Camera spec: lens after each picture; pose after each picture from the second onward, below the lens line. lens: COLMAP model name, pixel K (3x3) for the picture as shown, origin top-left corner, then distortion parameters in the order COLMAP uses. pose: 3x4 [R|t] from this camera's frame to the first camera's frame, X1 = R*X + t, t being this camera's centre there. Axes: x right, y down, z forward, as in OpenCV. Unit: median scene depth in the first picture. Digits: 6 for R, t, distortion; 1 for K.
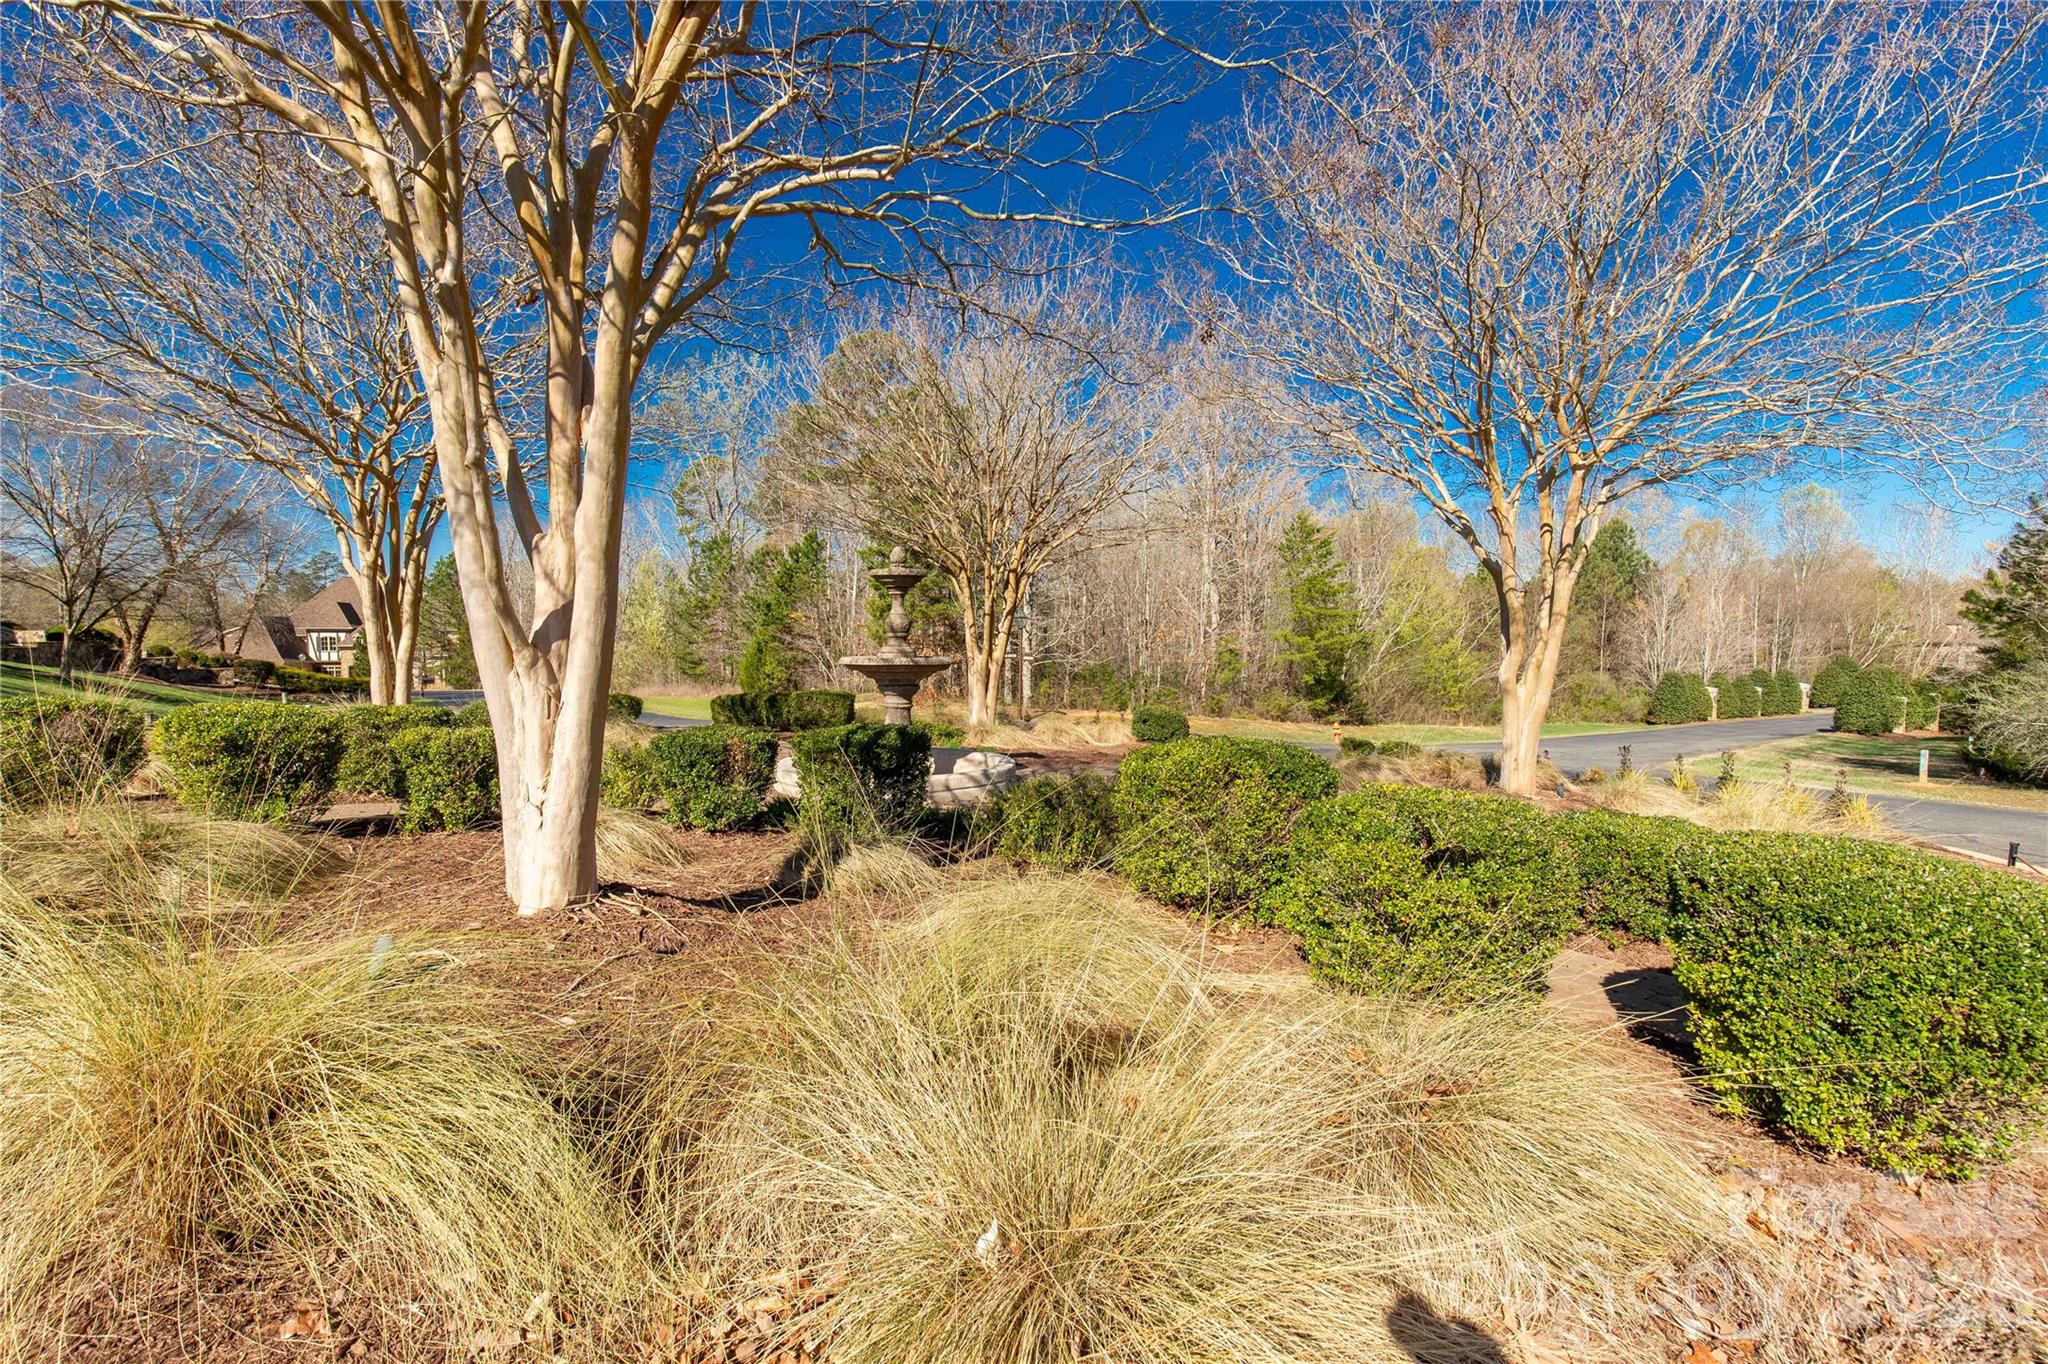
lens RADIAL K [[936.7, 0, 1024.0], [0, 936.7, 682.0], [0, 0, 1]] dist [0.015047, -0.000001]
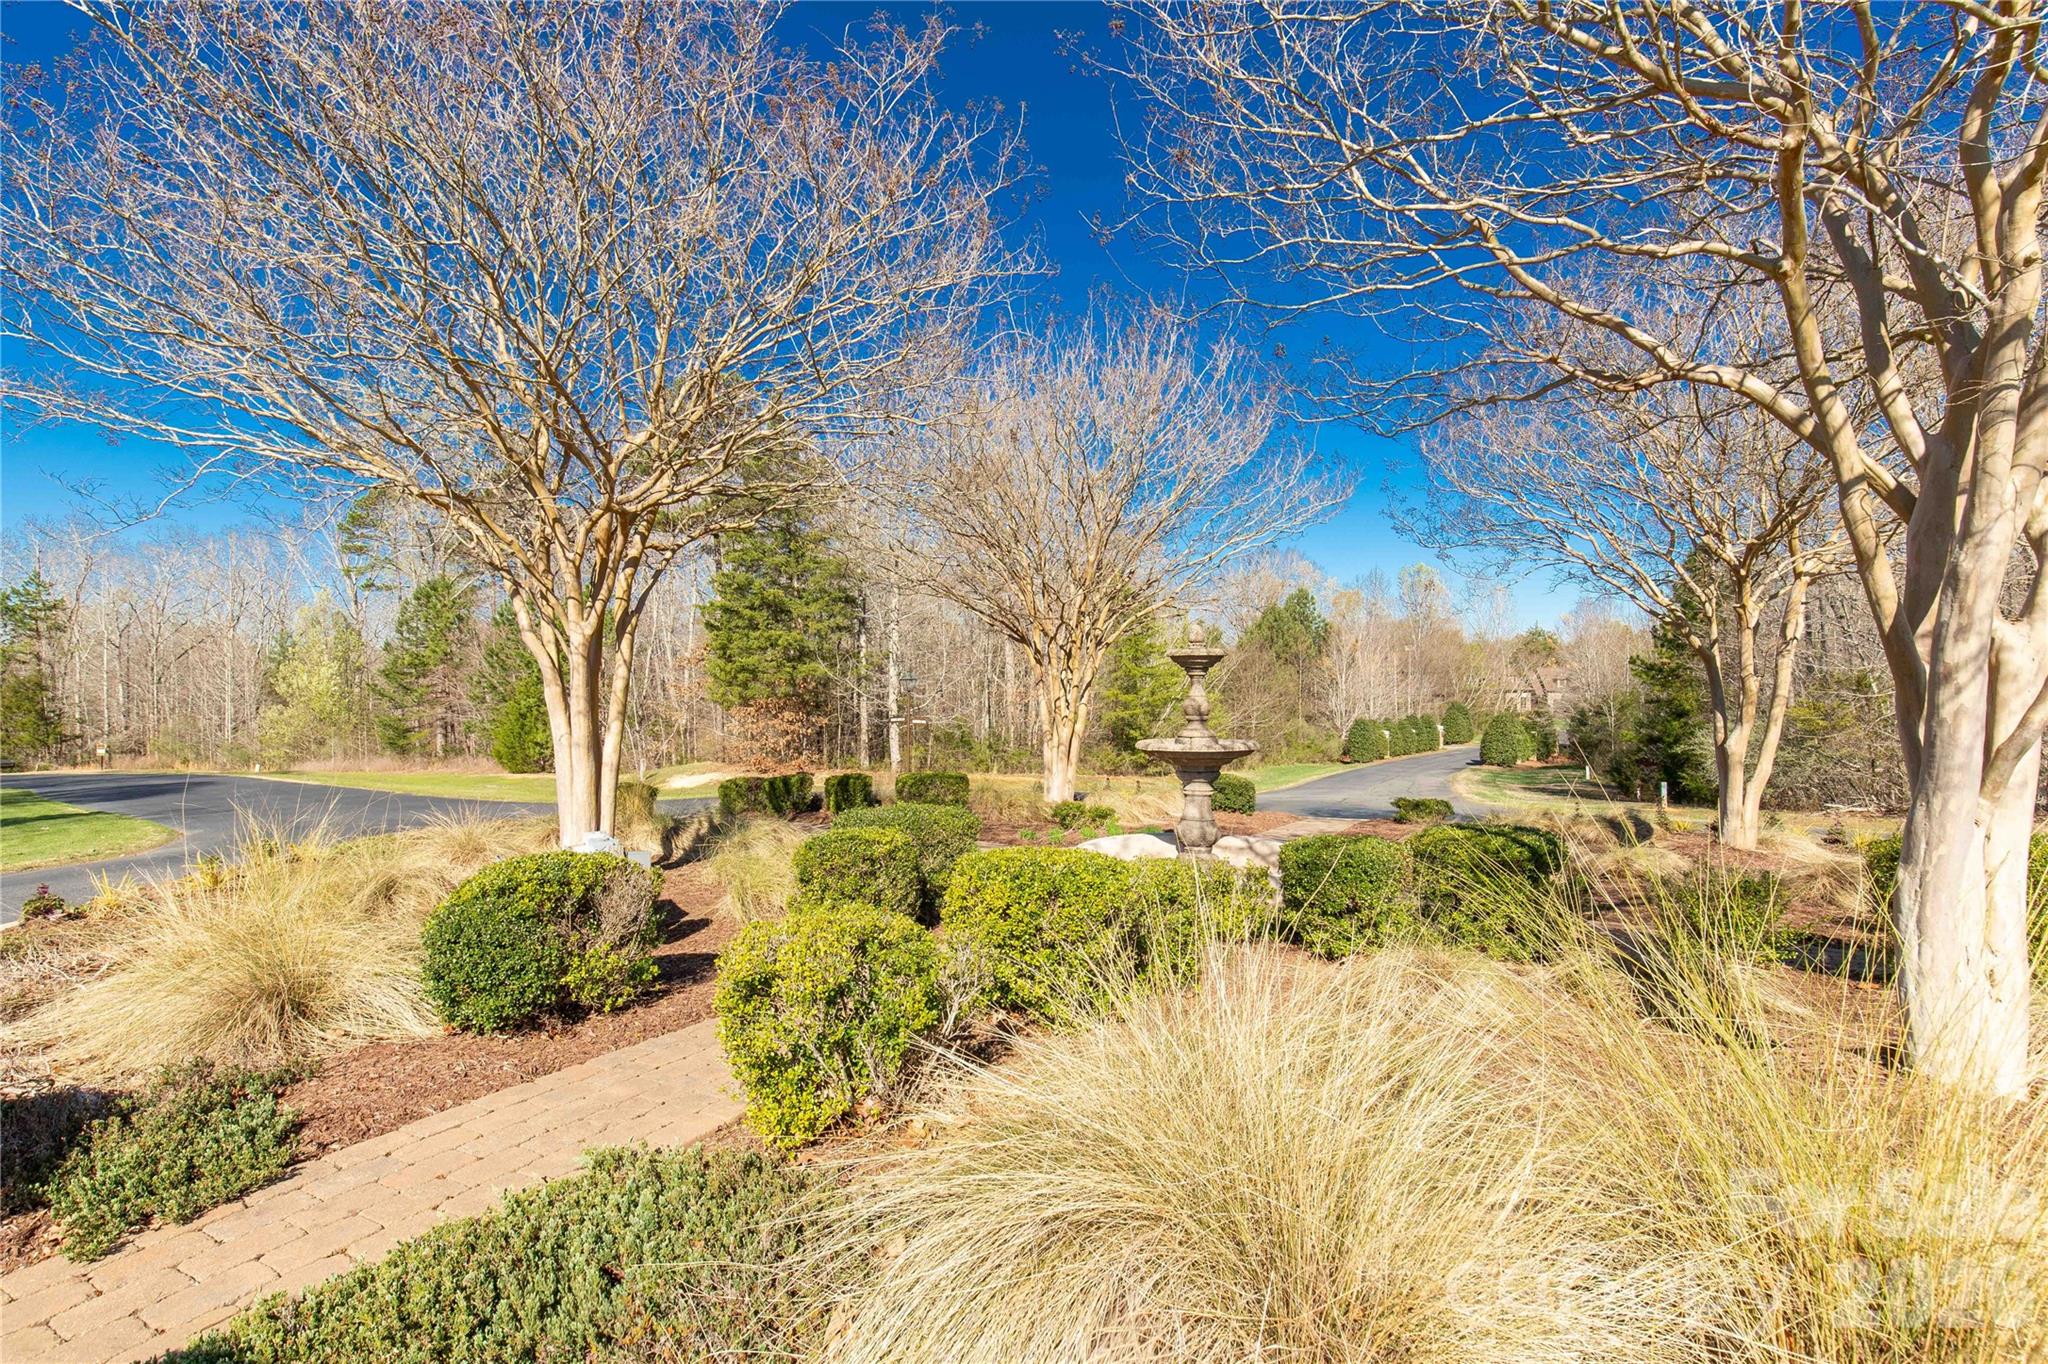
lens RADIAL K [[936.7, 0, 1024.0], [0, 936.7, 682.0], [0, 0, 1]] dist [0.015047, -0.000001]
pose [[0.944909, -0.007502, 0.327246, -0.116200], [0.025630, 0.998364, -0.051120, -0.007812], [-0.326327, 0.056691, 0.943555, 0.027222]]
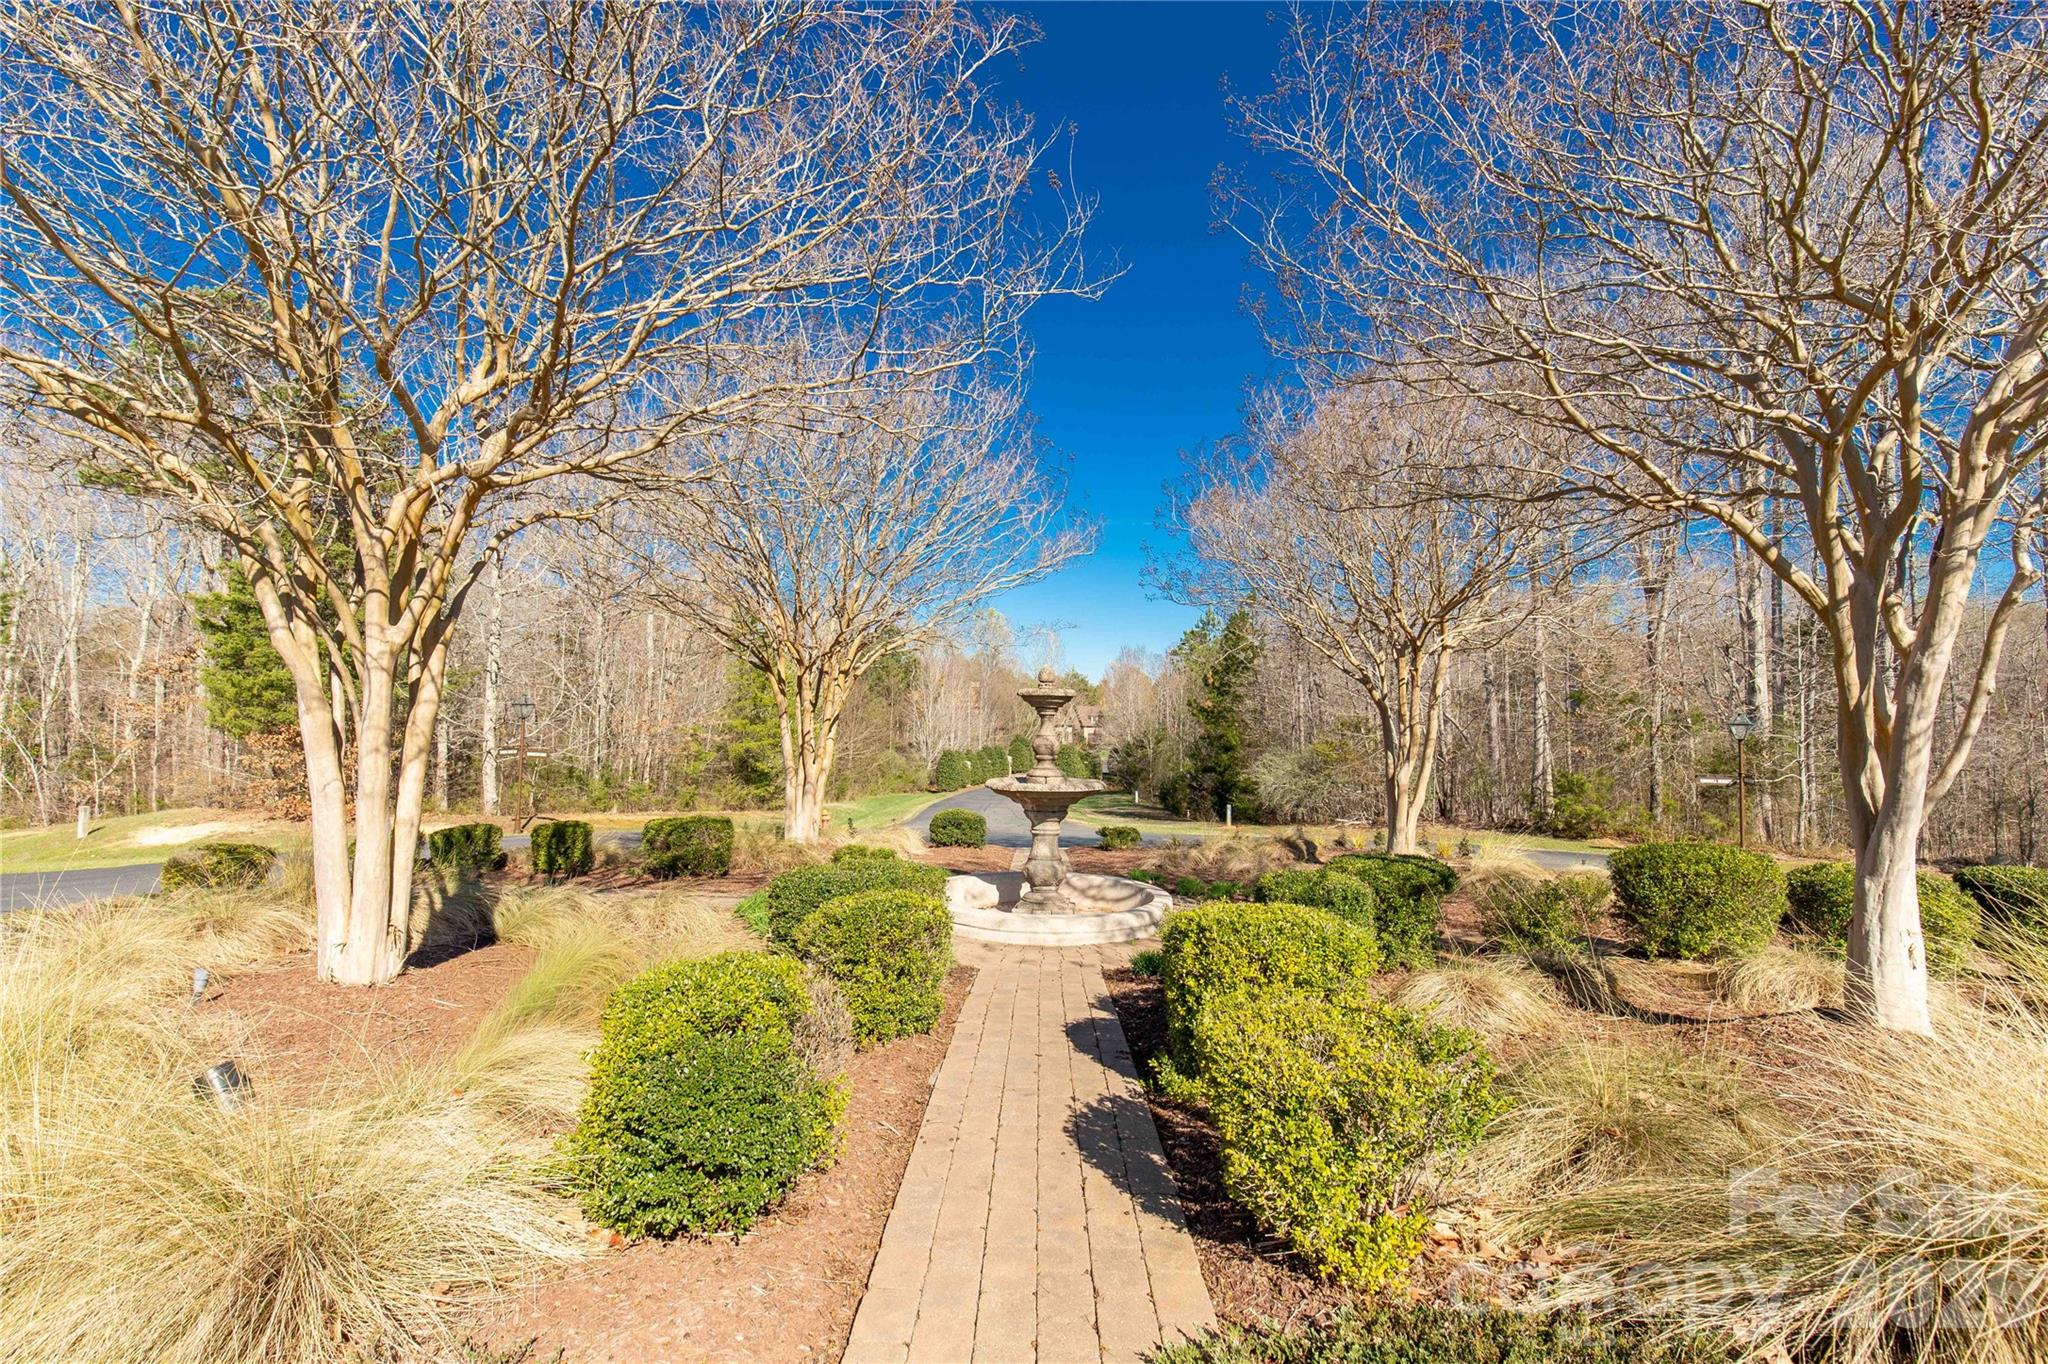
lens RADIAL K [[936.7, 0, 1024.0], [0, 936.7, 682.0], [0, 0, 1]] dist [0.015047, -0.000001]
pose [[0.699893, 0.034073, 0.713435, -0.159552], [0.023698, 0.997204, -0.070874, -0.011100], [-0.713854, 0.066511, 0.697128, 0.062573]]
